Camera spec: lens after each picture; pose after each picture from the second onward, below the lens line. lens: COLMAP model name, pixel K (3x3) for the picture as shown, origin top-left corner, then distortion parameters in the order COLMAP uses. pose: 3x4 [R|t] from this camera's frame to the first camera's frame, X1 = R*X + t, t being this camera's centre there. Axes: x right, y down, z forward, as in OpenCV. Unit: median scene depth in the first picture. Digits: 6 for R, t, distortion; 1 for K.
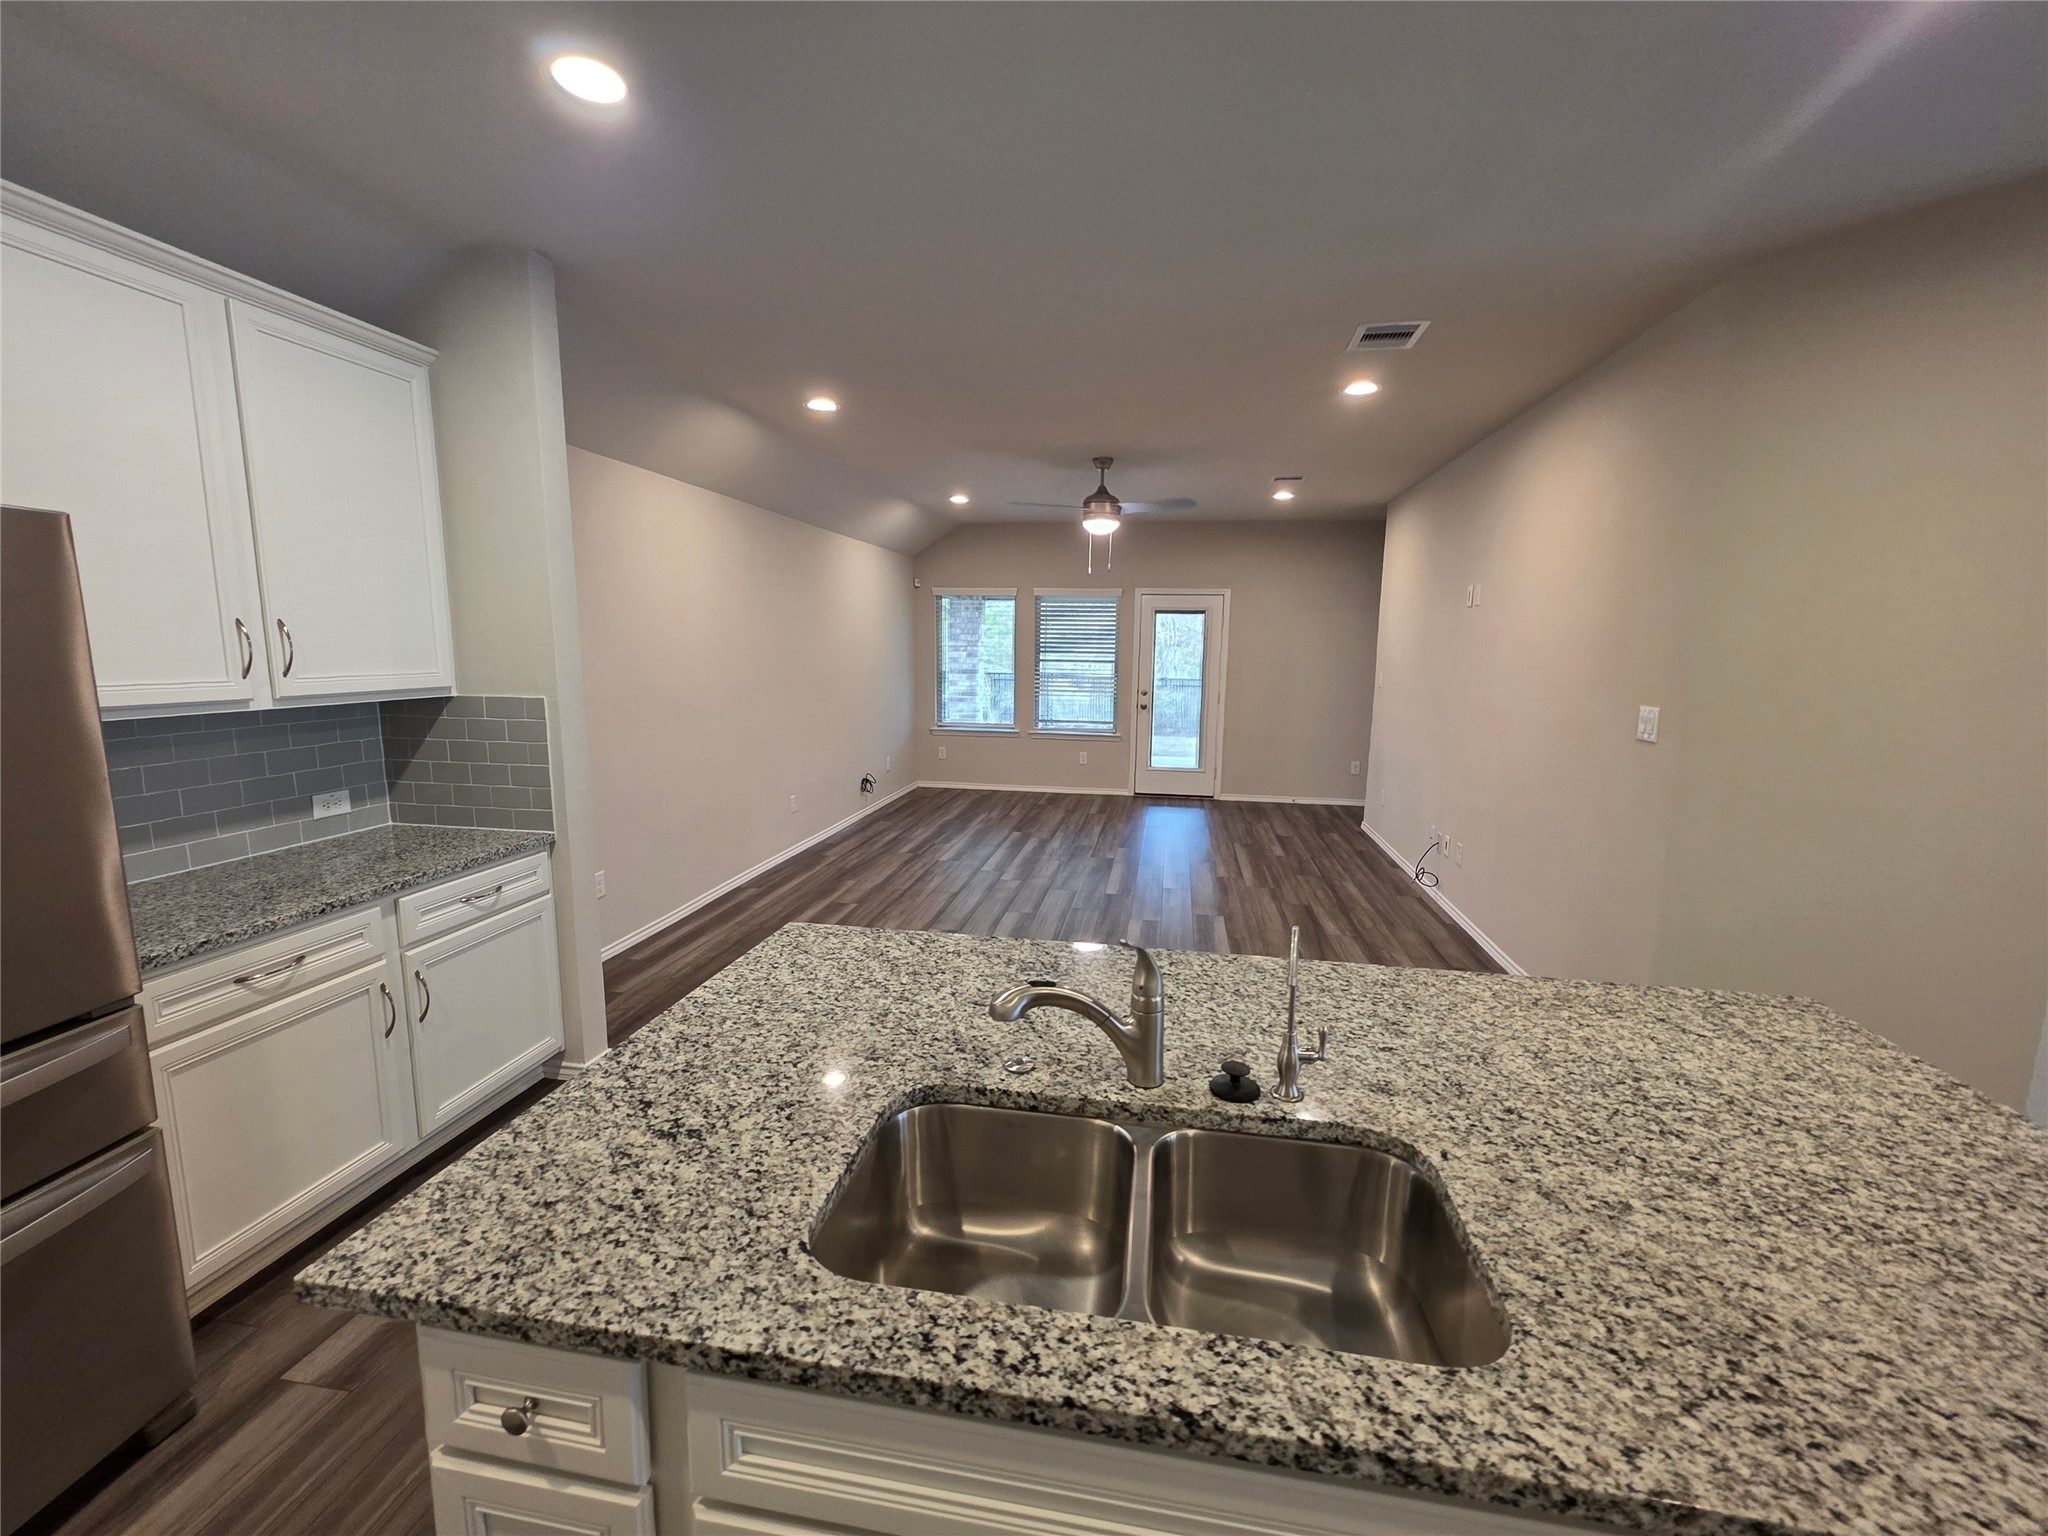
lens RADIAL K [[823.1, 0, 1042.3], [0, 823.1, 766.5], [0, 0, 1]] dist [0.002861, 0.001139]
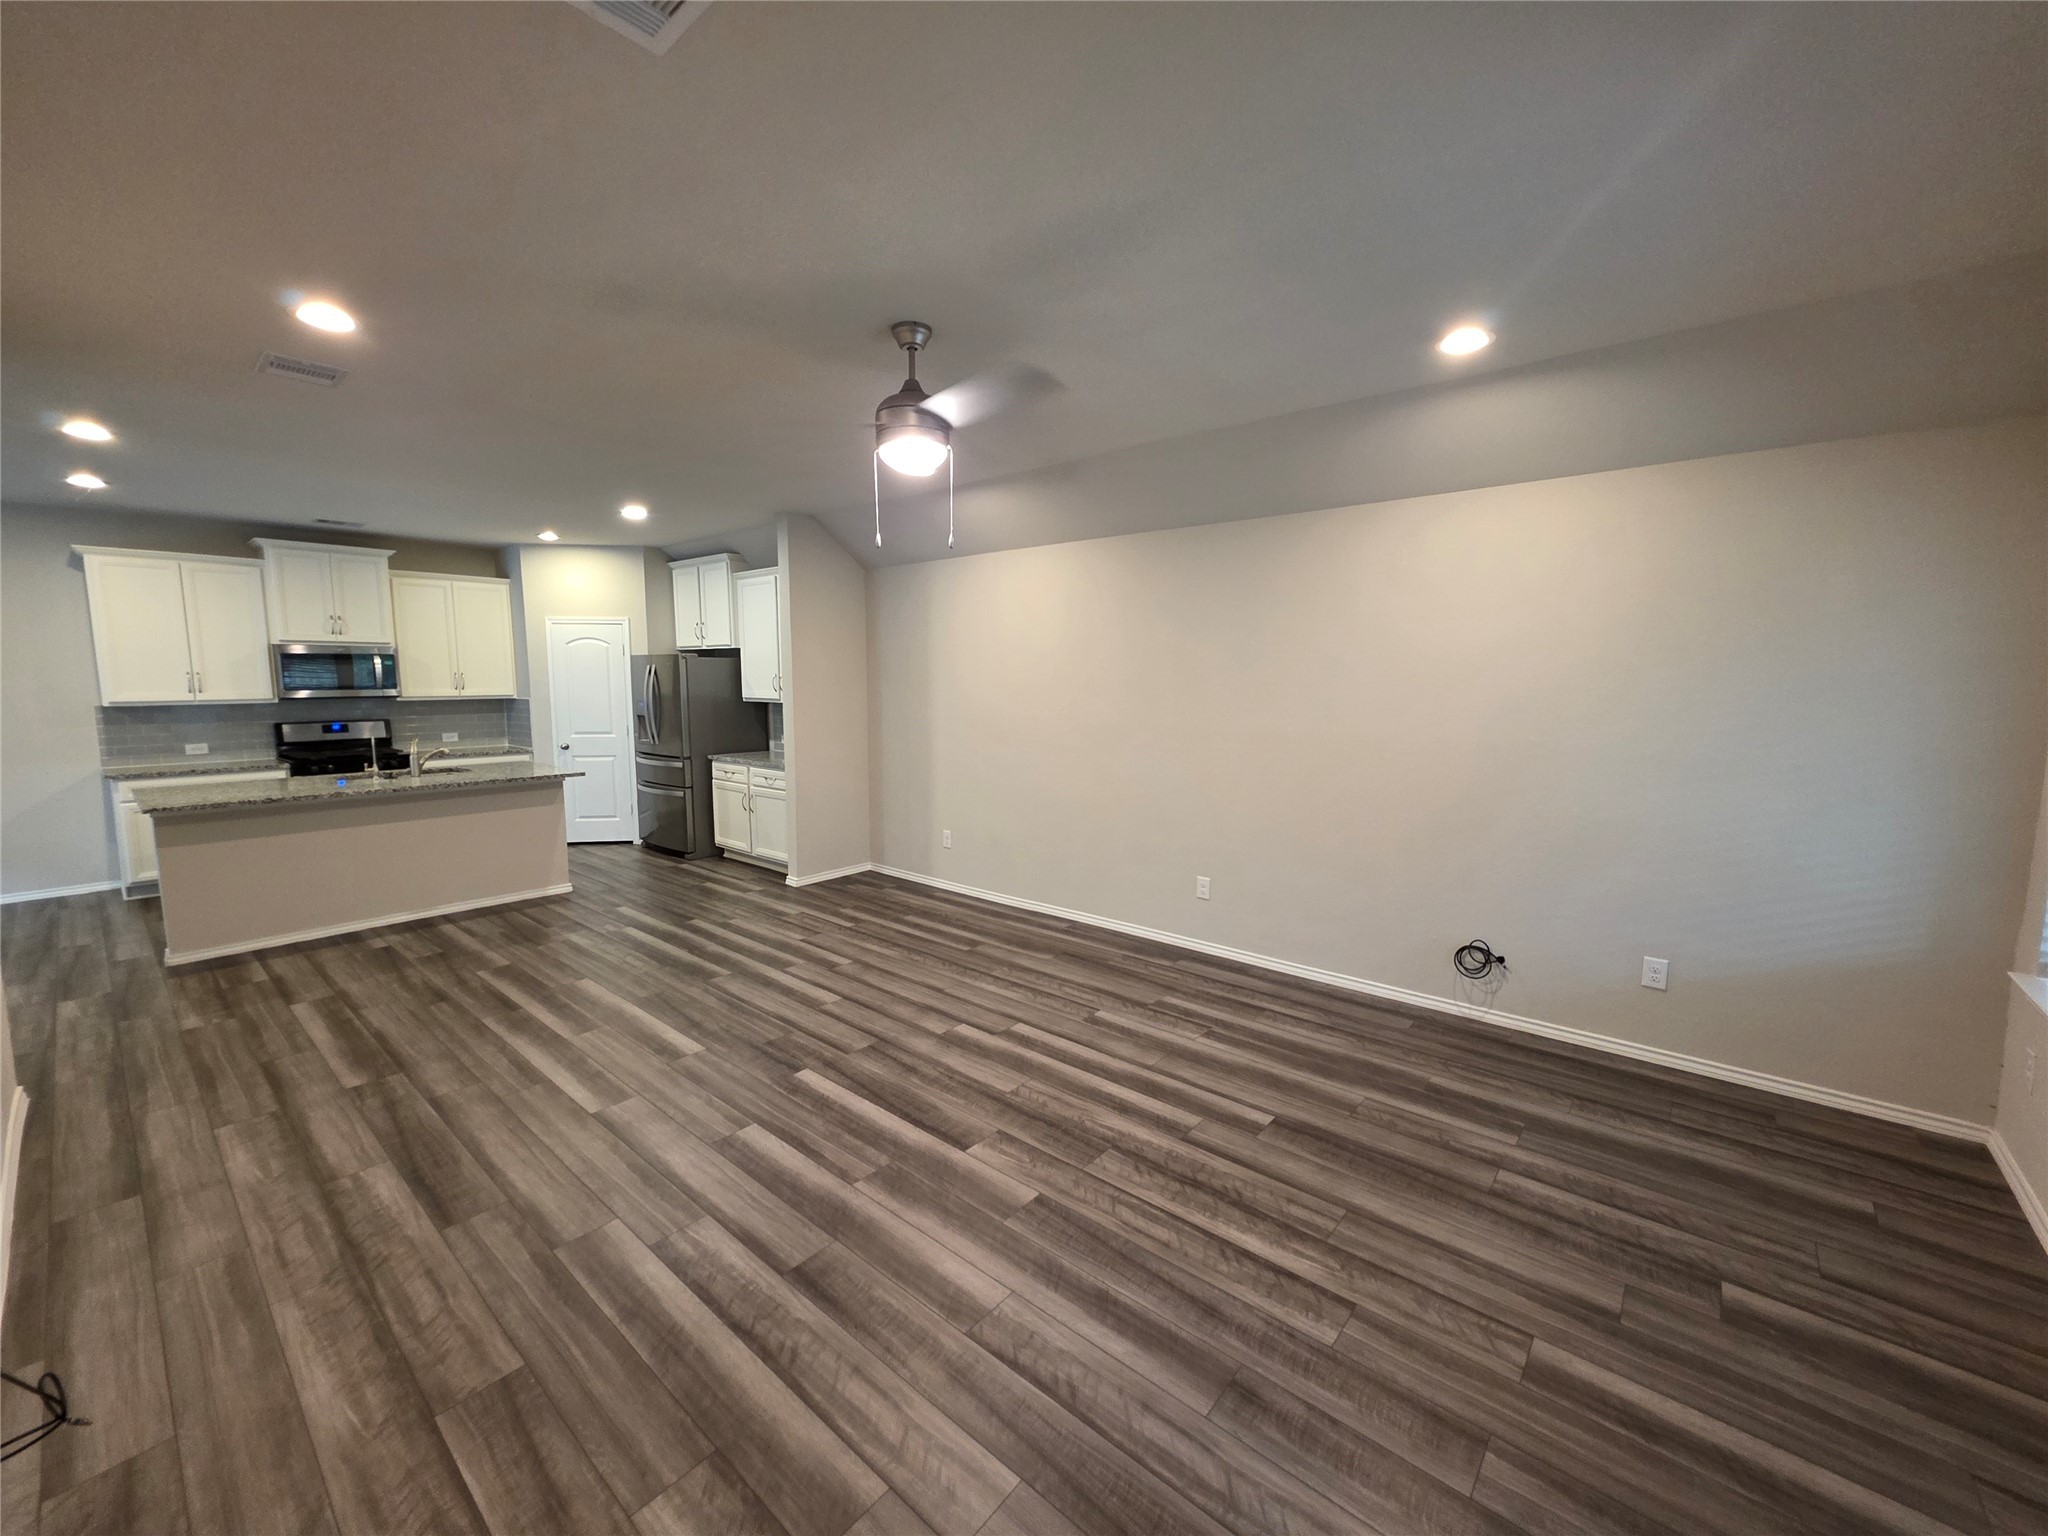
lens RADIAL K [[823.1, 0, 1028.4], [0, 823.1, 760.7], [0, 0, 1]] dist [0.002861, 0.001139]
pose [[-0.521148, 0.075650, -0.850107, 1.187535], [-0.135046, 0.976206, 0.169660, -0.490330], [0.842714, 0.203222, -0.498531, 3.272097]]
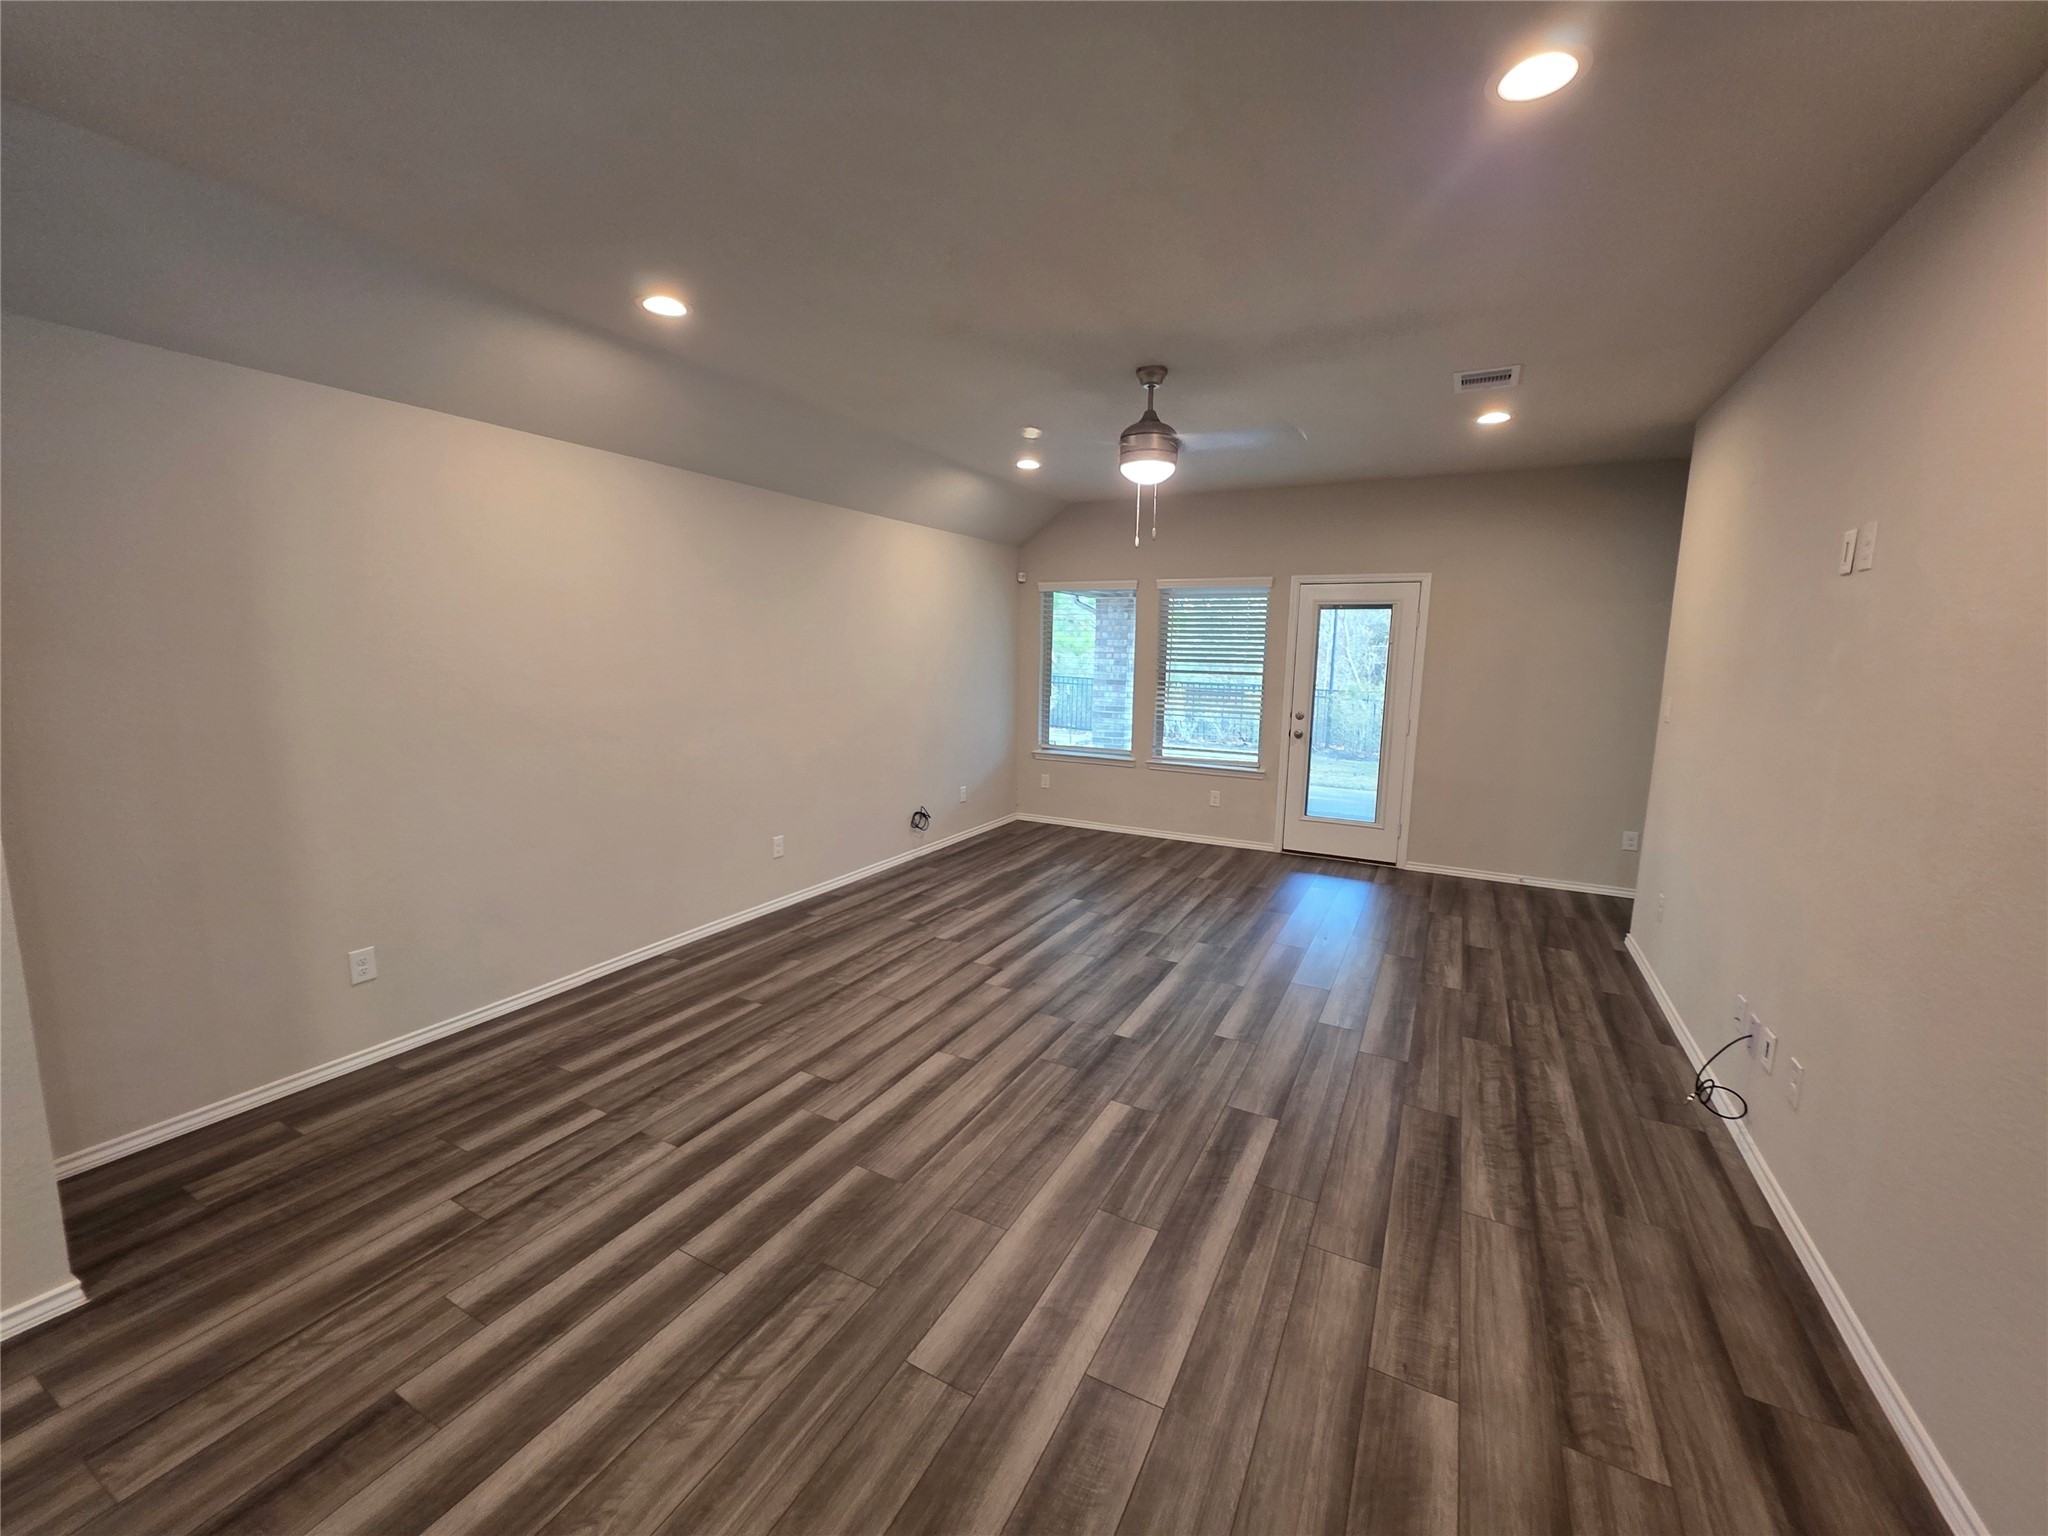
lens RADIAL K [[823.1, 0, 1023.4], [0, 823.1, 758.6], [0, 0, 1]] dist [0.002861, 0.001139]
pose [[0.946697, 0.045854, -0.318845, 0.474936], [-0.050796, 0.998683, -0.007199, -0.124518], [0.318095, 0.023011, 0.947779, 0.828681]]
